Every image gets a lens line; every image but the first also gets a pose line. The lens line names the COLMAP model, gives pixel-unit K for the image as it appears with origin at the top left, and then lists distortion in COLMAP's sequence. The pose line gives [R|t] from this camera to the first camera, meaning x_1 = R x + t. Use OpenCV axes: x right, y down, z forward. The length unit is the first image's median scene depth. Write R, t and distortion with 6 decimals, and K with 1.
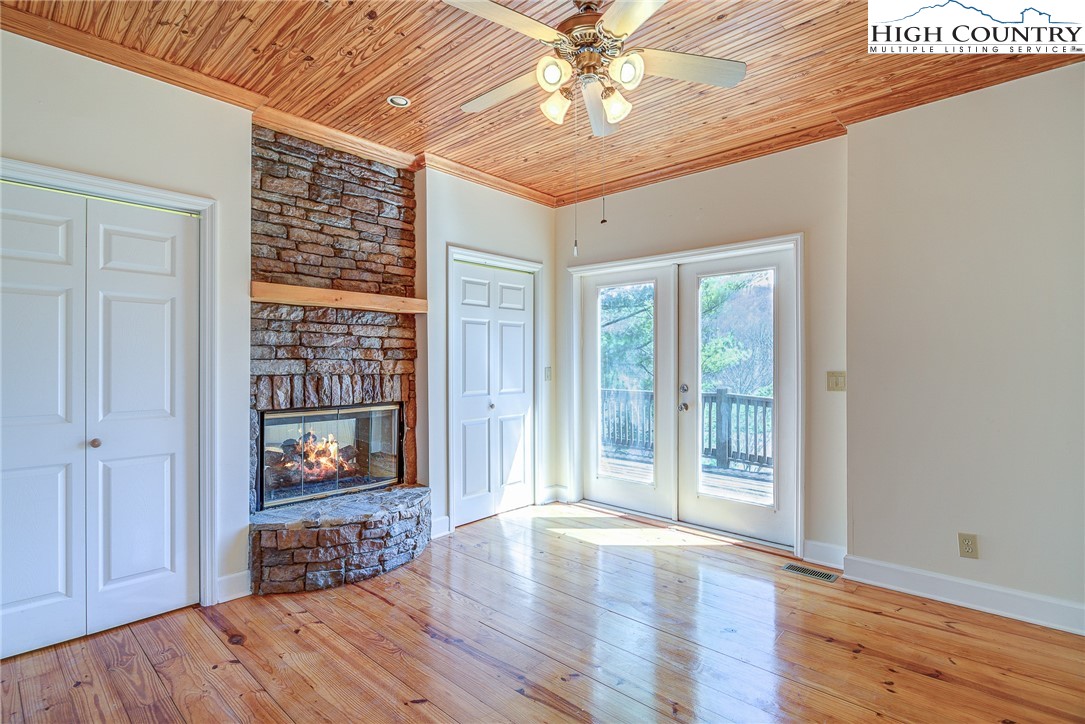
lens RADIAL K [[529.0, 0, 542.5], [0, 529.0, 362.0], [0, 0, 1]] dist [-0.013578, 0.001140]
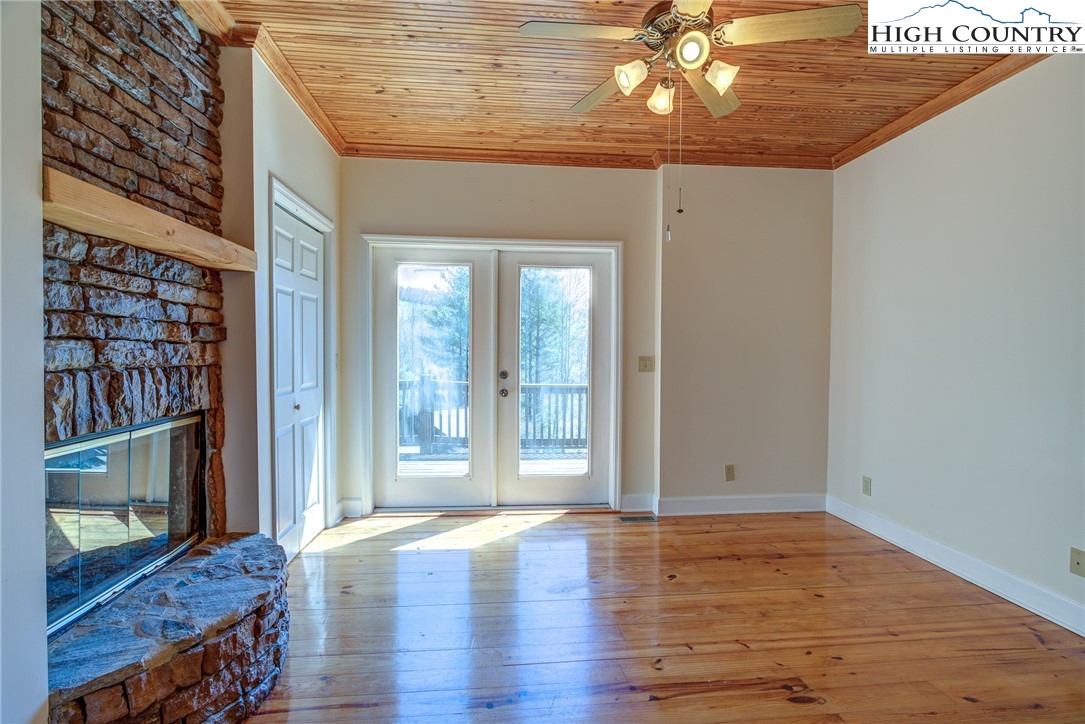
lens RADIAL K [[529.0, 0, 542.5], [0, 529.0, 362.0], [0, 0, 1]] dist [-0.013578, 0.001140]
pose [[0.662146, -0.014020, 0.749244, -0.507071], [-0.004169, 0.999741, 0.022391, 0.003285], [-0.749363, -0.017950, 0.661916, 0.315286]]
